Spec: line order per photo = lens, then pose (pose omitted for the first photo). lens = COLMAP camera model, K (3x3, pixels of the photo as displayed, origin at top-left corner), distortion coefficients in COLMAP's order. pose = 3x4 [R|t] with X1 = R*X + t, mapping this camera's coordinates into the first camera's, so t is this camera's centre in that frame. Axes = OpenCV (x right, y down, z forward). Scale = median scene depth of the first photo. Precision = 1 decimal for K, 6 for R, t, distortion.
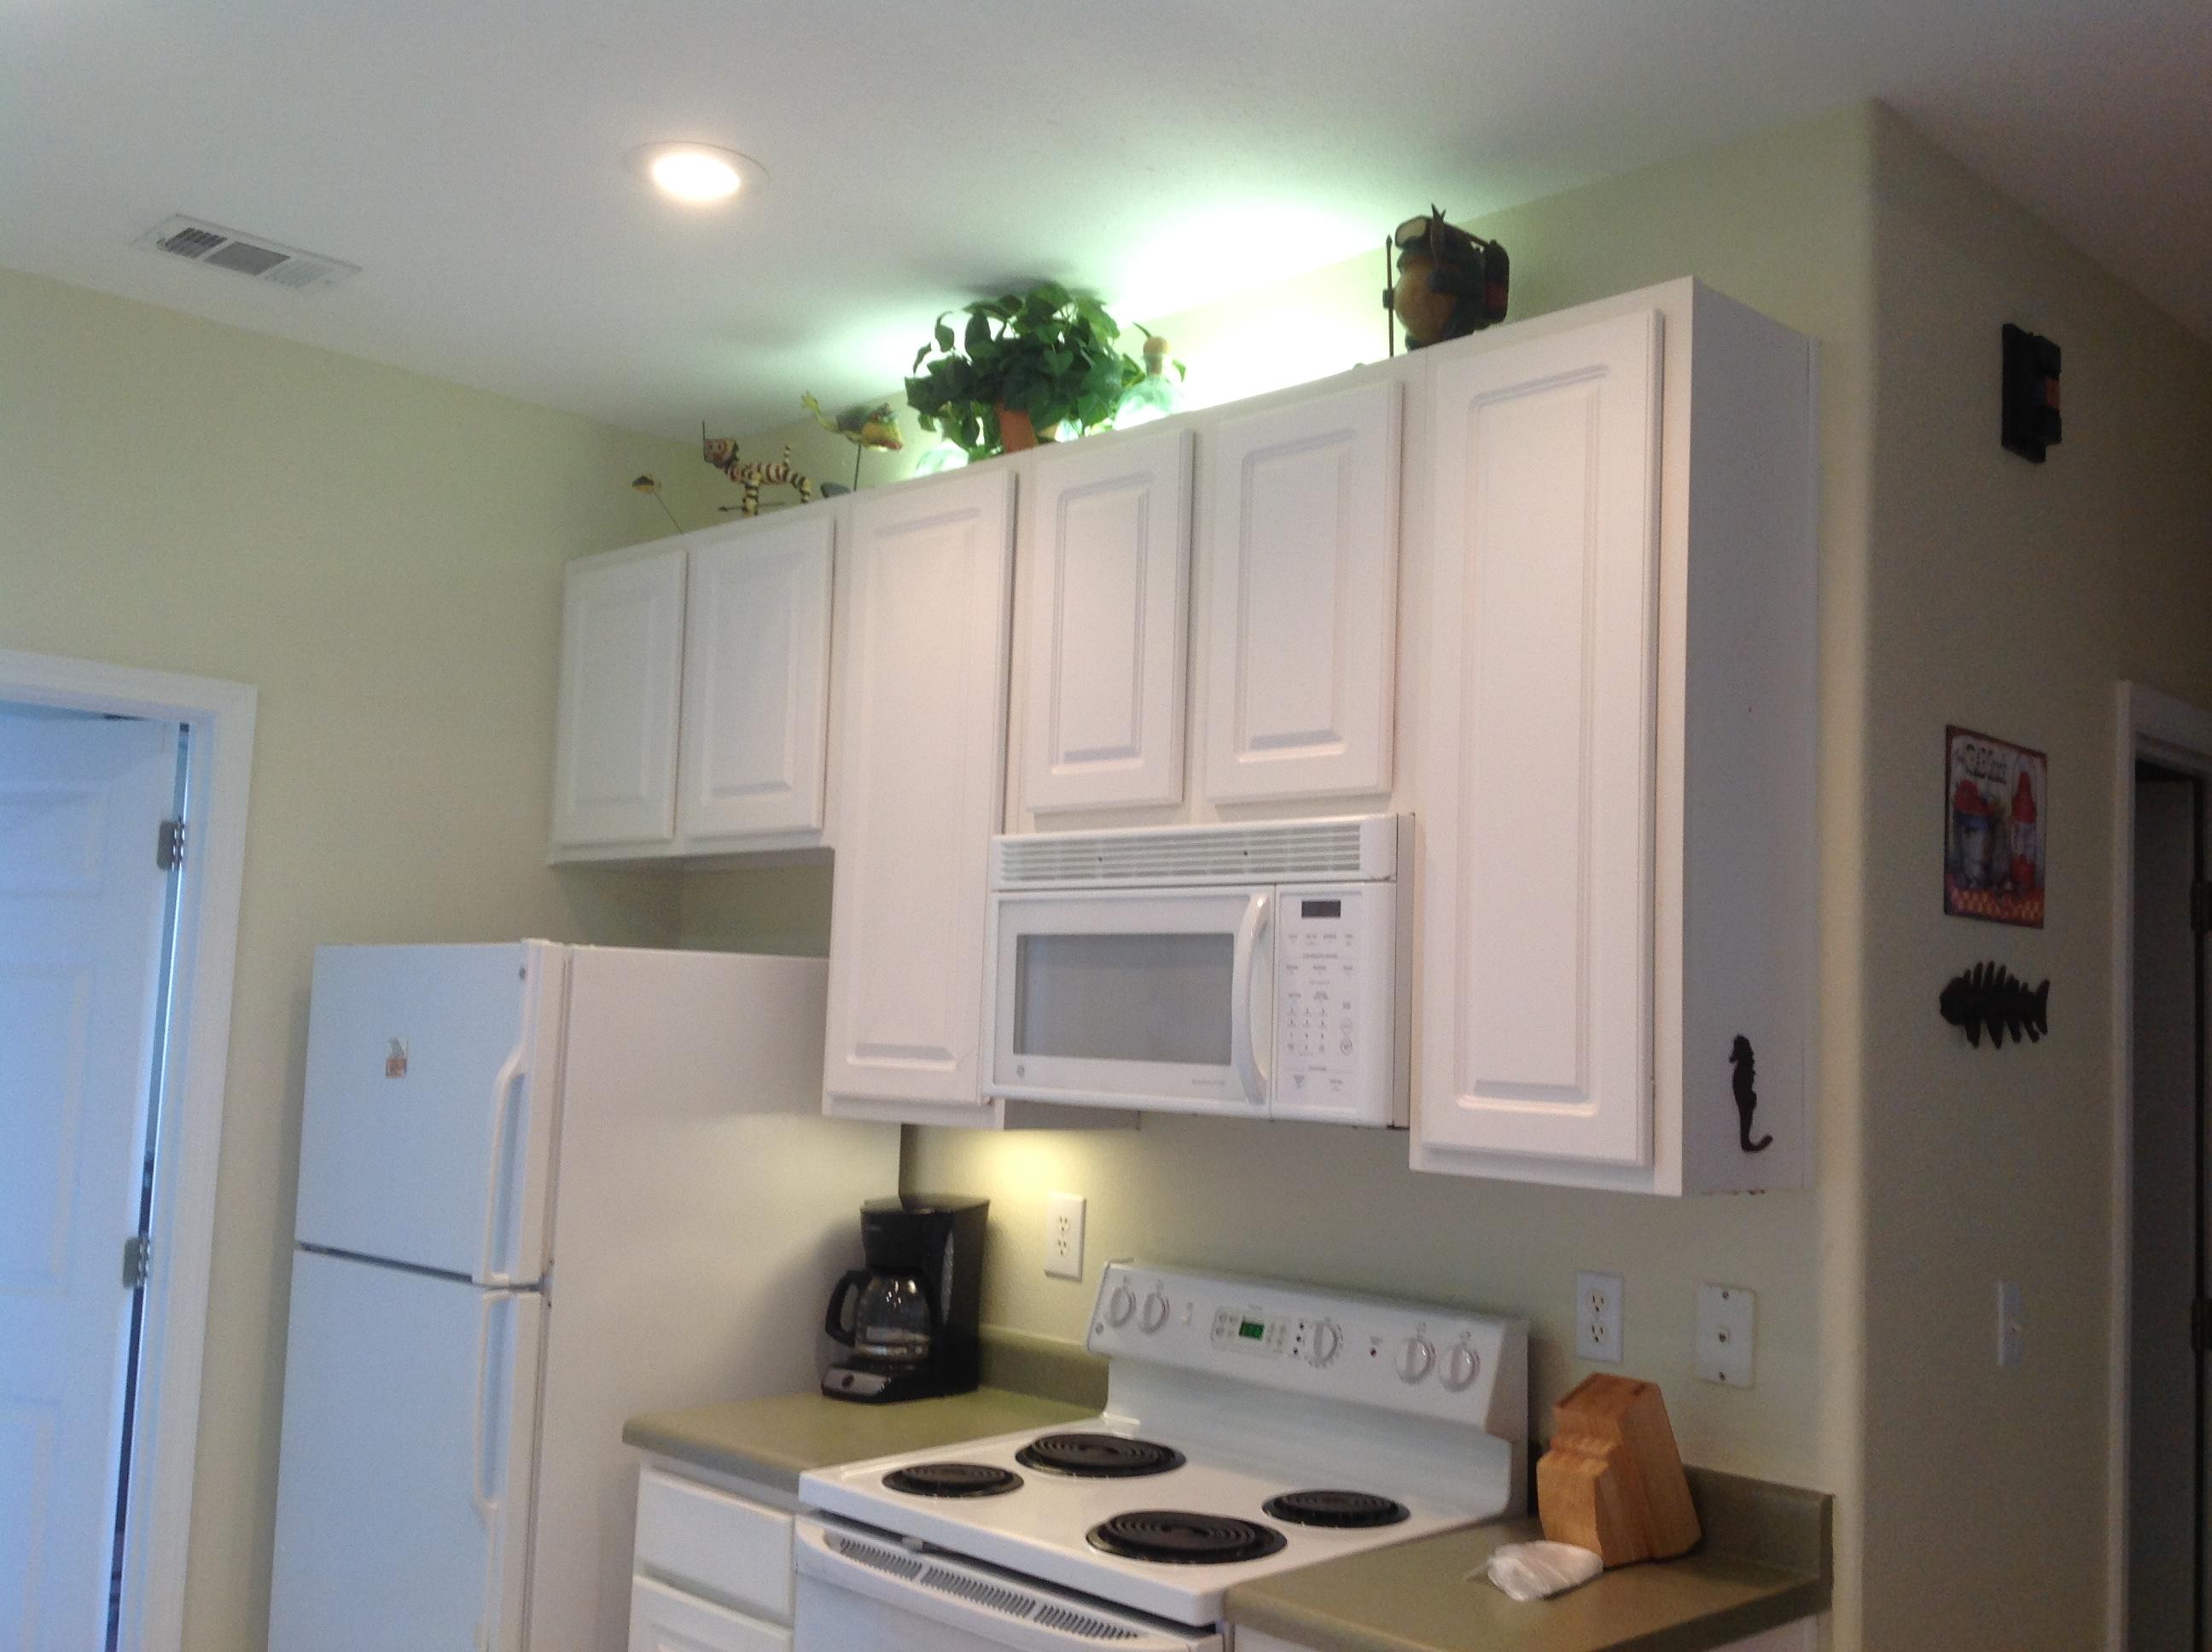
lens RADIAL K [[1945.1, 0, 1106.0], [0, 1945.1, 826.0], [0, 0, 1]] dist [0.010743, -0.126150]
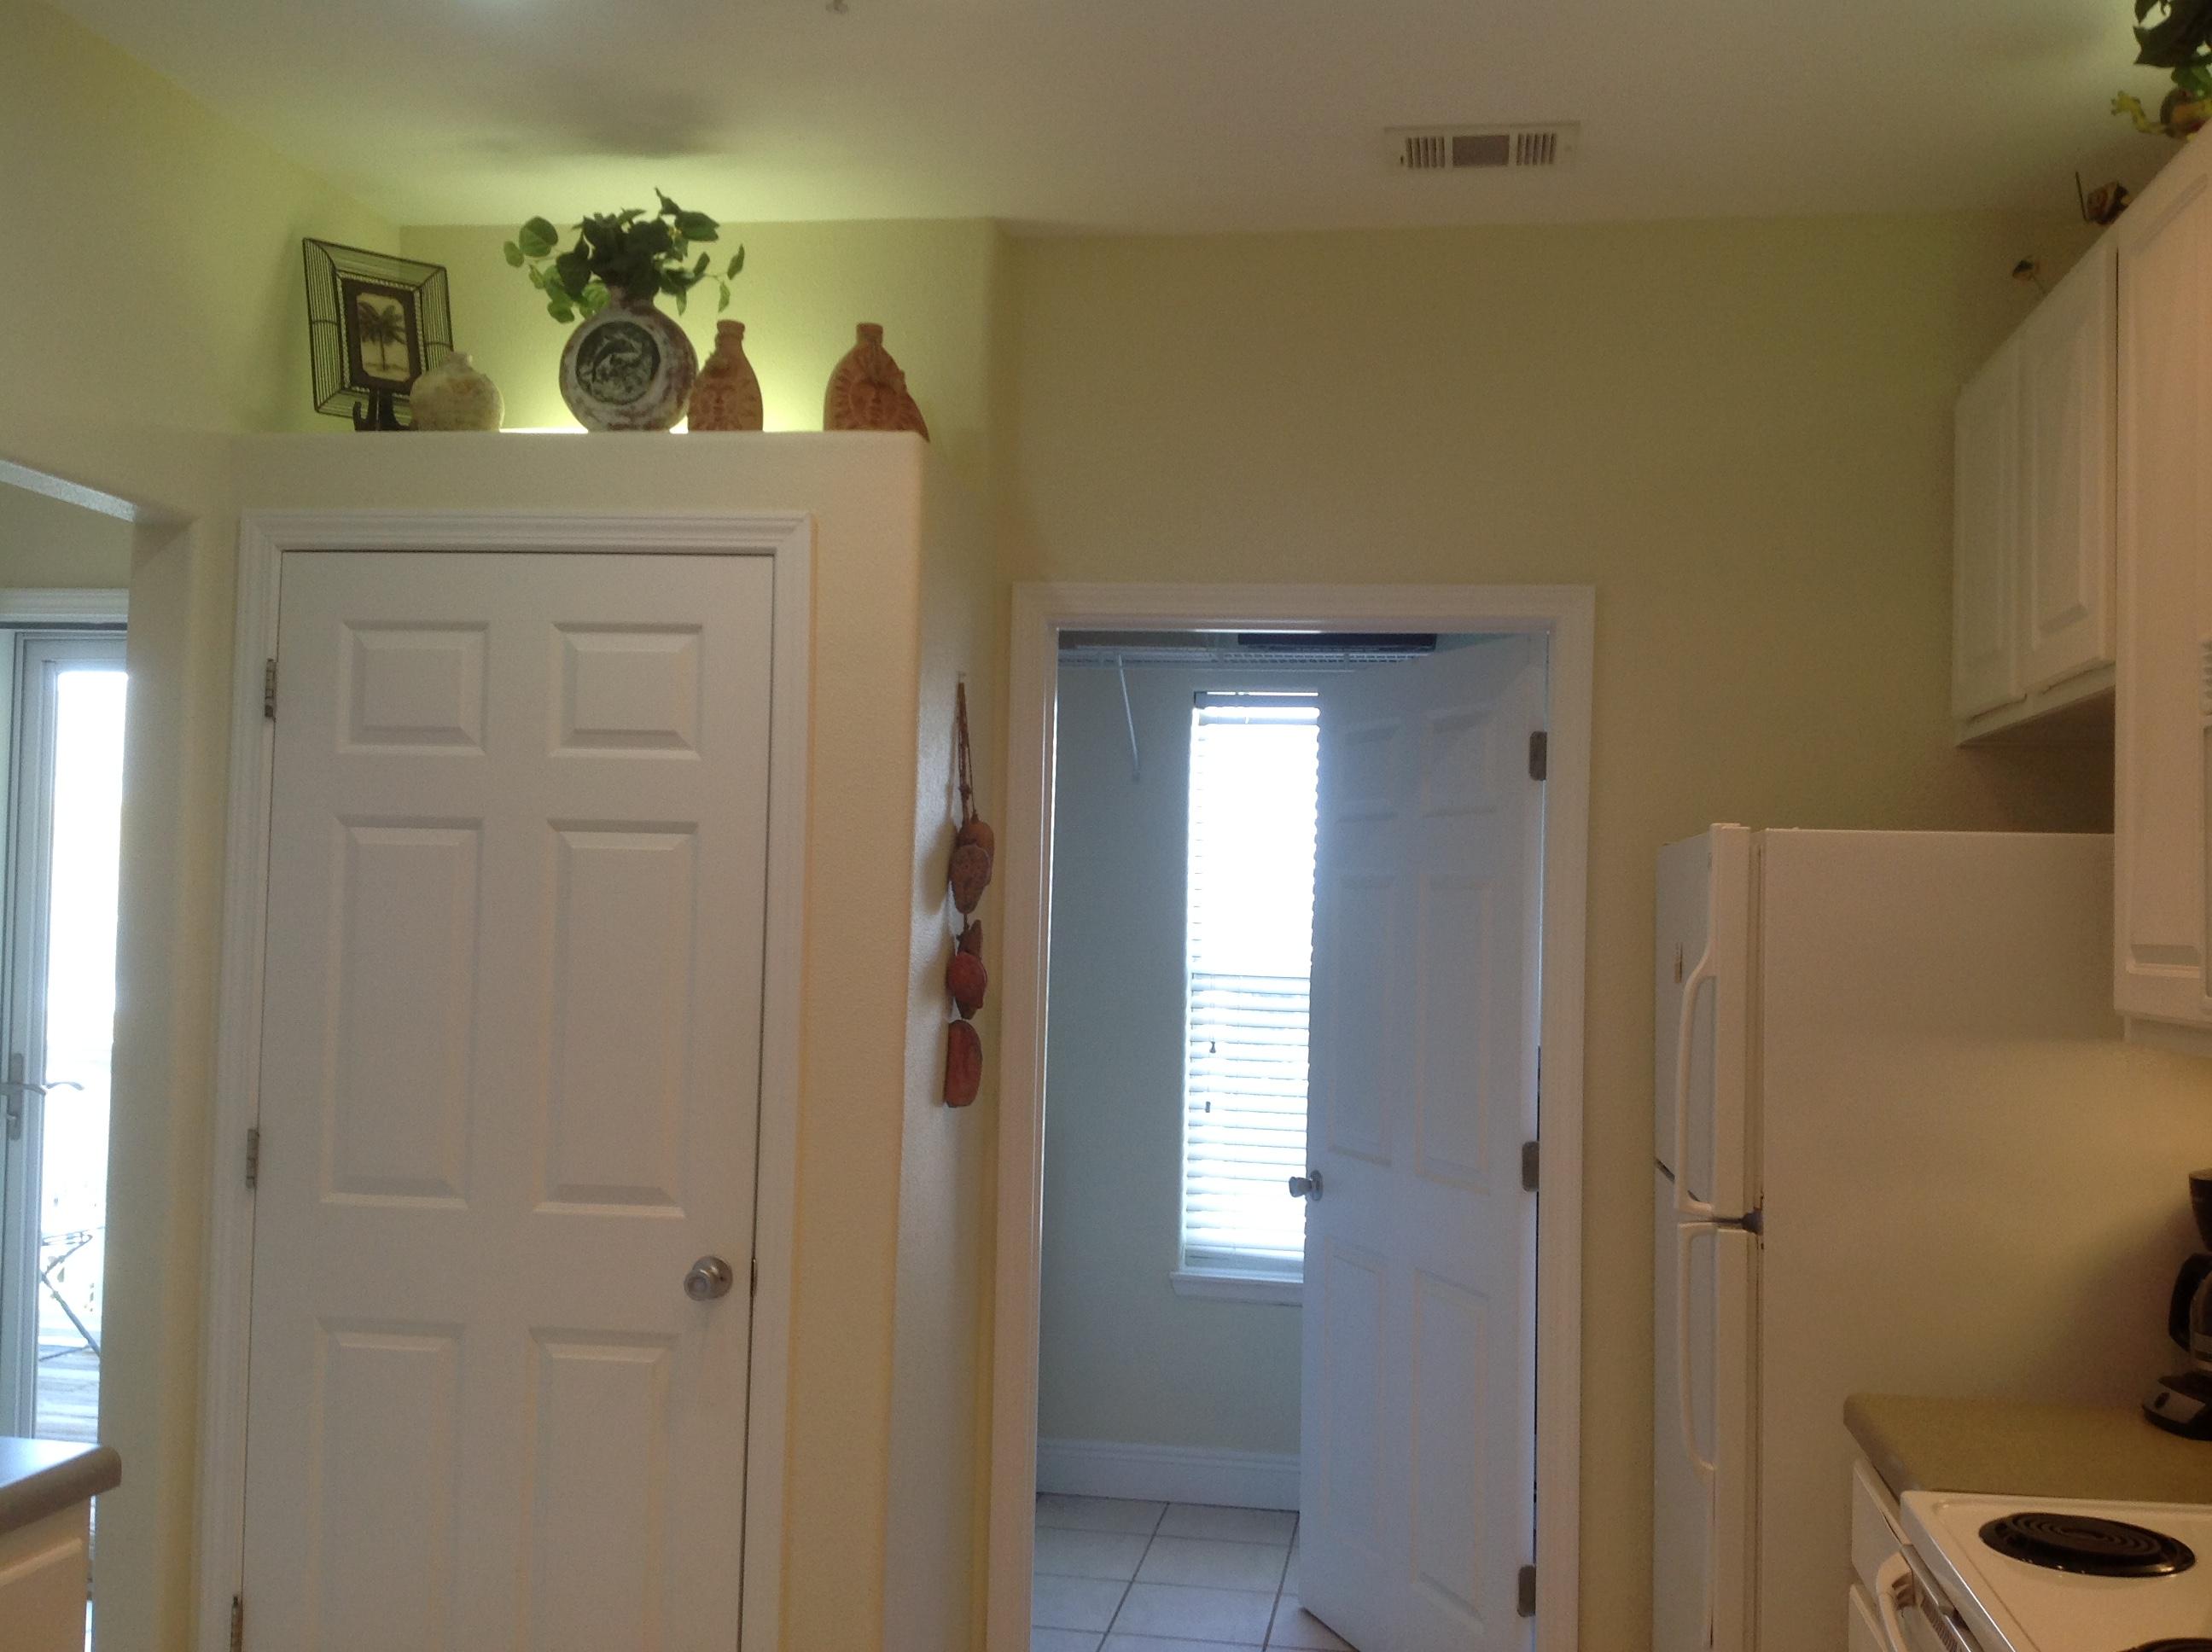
lens RADIAL K [[1945.1, 0, 1106.0], [0, 1945.1, 826.0], [0, 0, 1]] dist [0.010743, -0.126150]
pose [[0.561500, -0.049324, -0.826005, 0.250991], [0.071526, 0.997379, -0.010936, 0.046626], [0.824379, -0.052940, 0.563557, 0.268678]]
